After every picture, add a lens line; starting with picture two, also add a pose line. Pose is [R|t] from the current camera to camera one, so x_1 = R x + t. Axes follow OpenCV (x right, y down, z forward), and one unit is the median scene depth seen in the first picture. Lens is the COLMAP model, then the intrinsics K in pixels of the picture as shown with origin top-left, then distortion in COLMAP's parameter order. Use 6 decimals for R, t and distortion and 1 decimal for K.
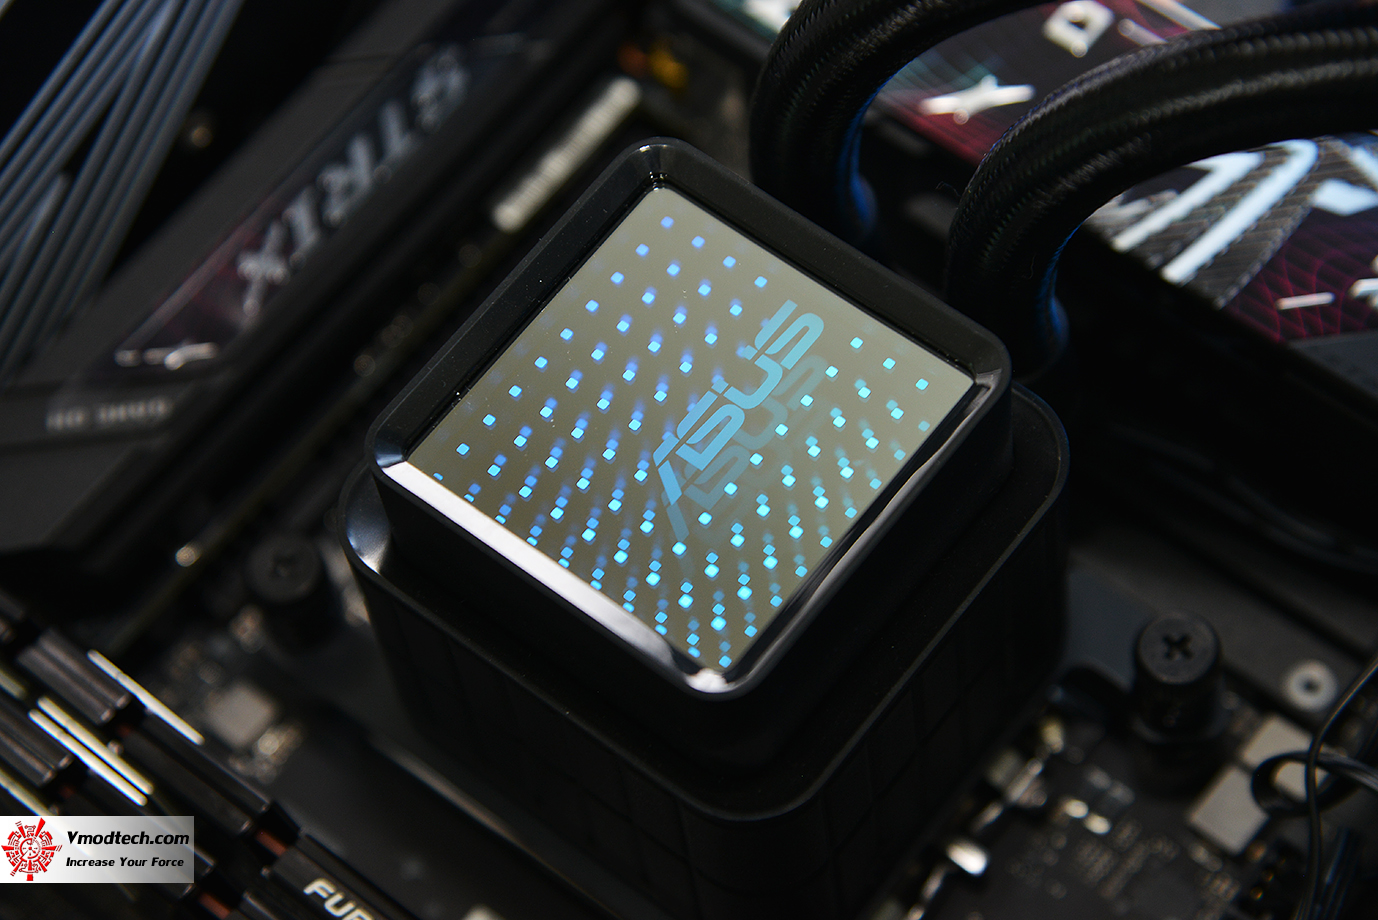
lens RADIAL K [[3588.2, 0, 686.7], [0, 3588.2, 445.9], [0, 0, 1]] dist [0.475655, -0.135063]
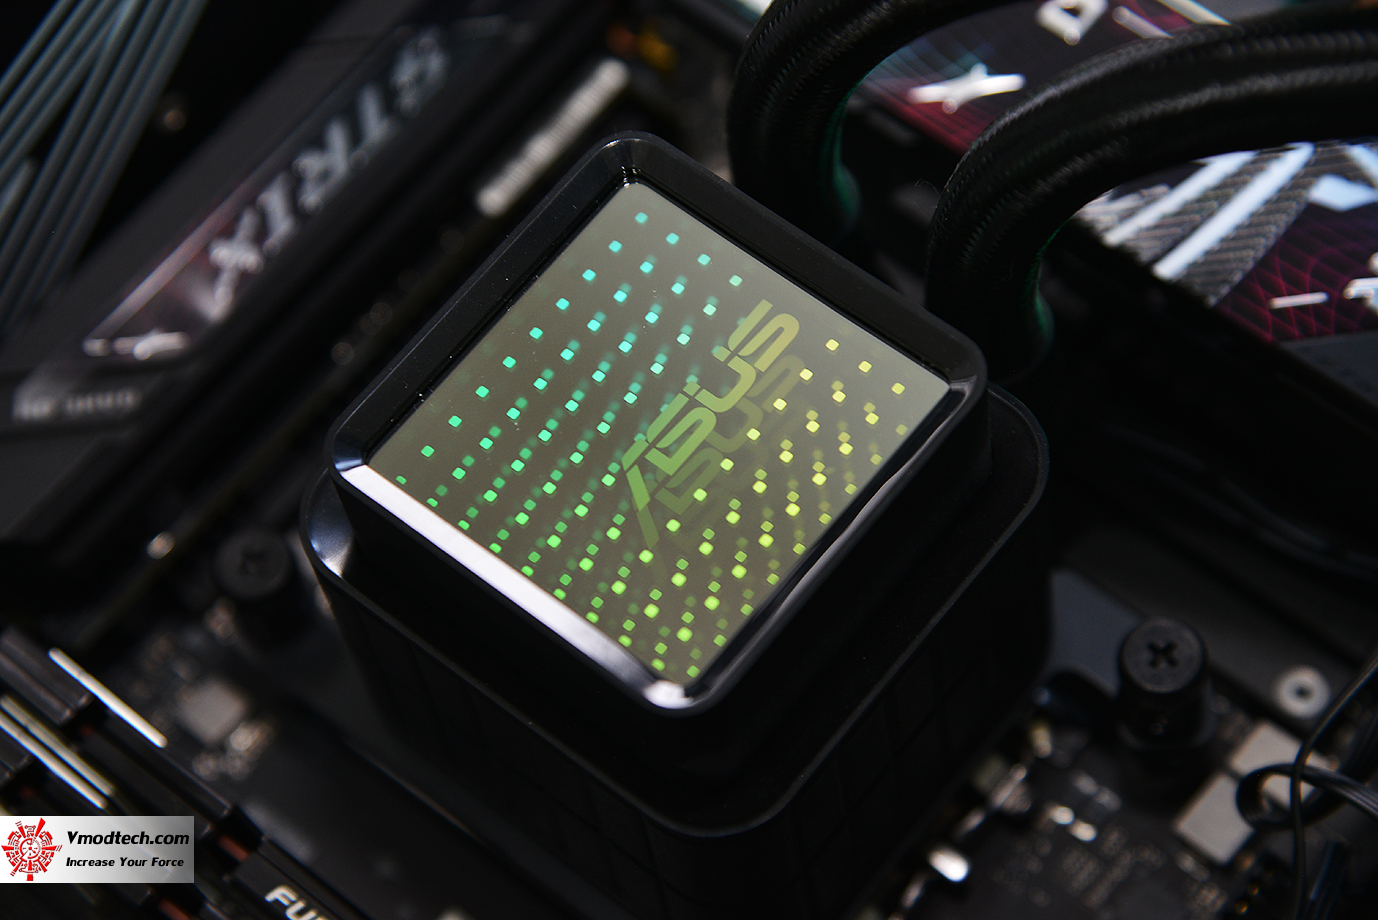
lens RADIAL K [[3588.2, 0, 686.7], [0, 3588.2, 445.9], [0, 0, 1]] dist [0.475655, -0.135063]
pose [[0.999835, 0.007770, -0.016439, 0.022646], [-0.007451, 0.999784, 0.019391, -0.018671], [0.016586, -0.019266, 0.999677, 0.022925]]
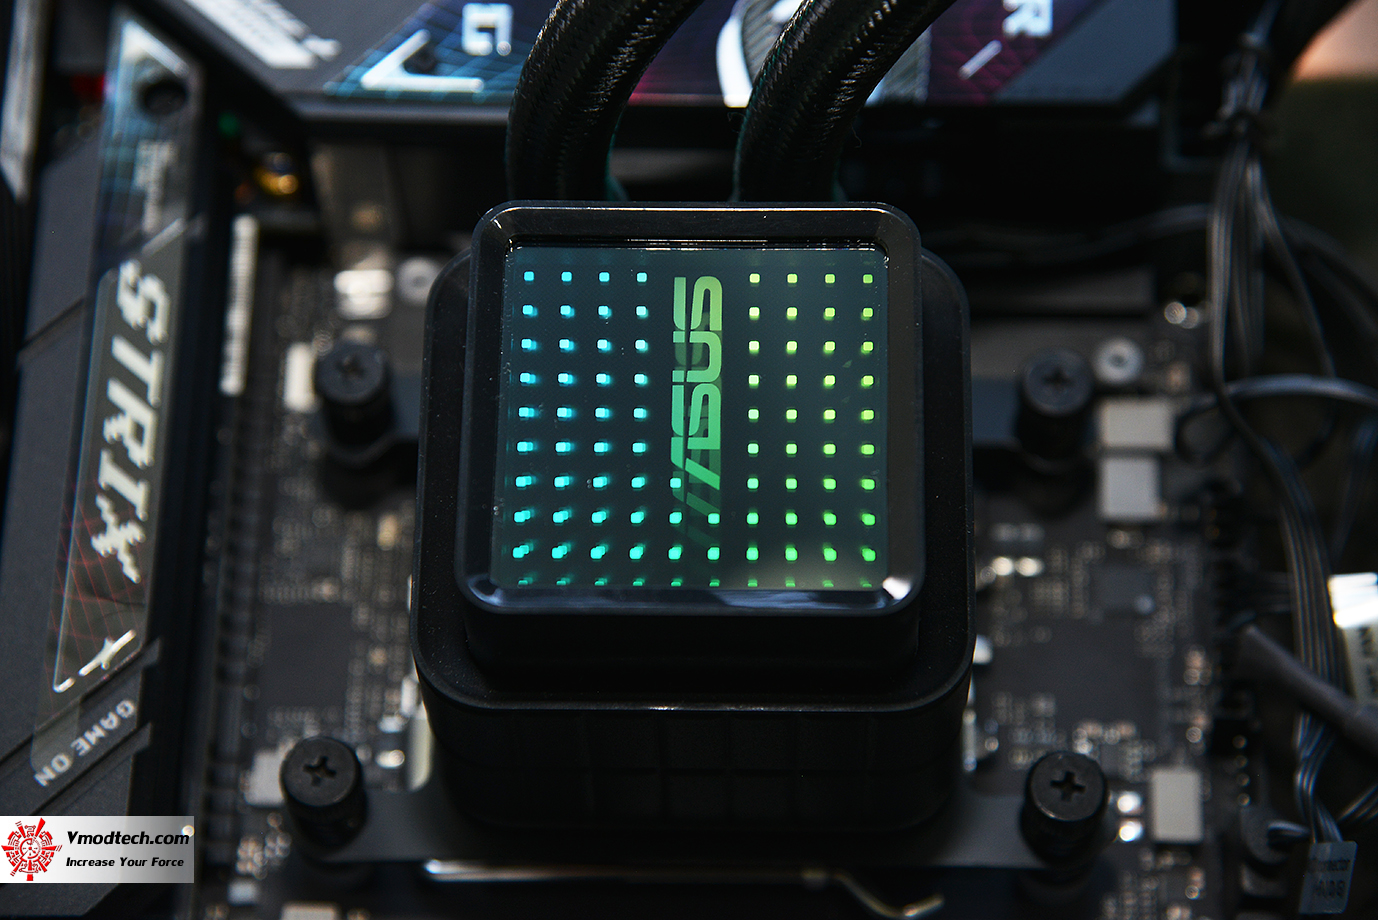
lens RADIAL K [[3593.7, 0, 690.4], [0, 3593.7, 441.4], [0, 0, 1]] dist [0.527278, -0.824232]
pose [[0.790381, -0.518262, 0.326652, -0.325692], [0.511437, 0.851743, 0.113869, -0.112721], [-0.337237, 0.077062, 0.938260, -0.002820]]
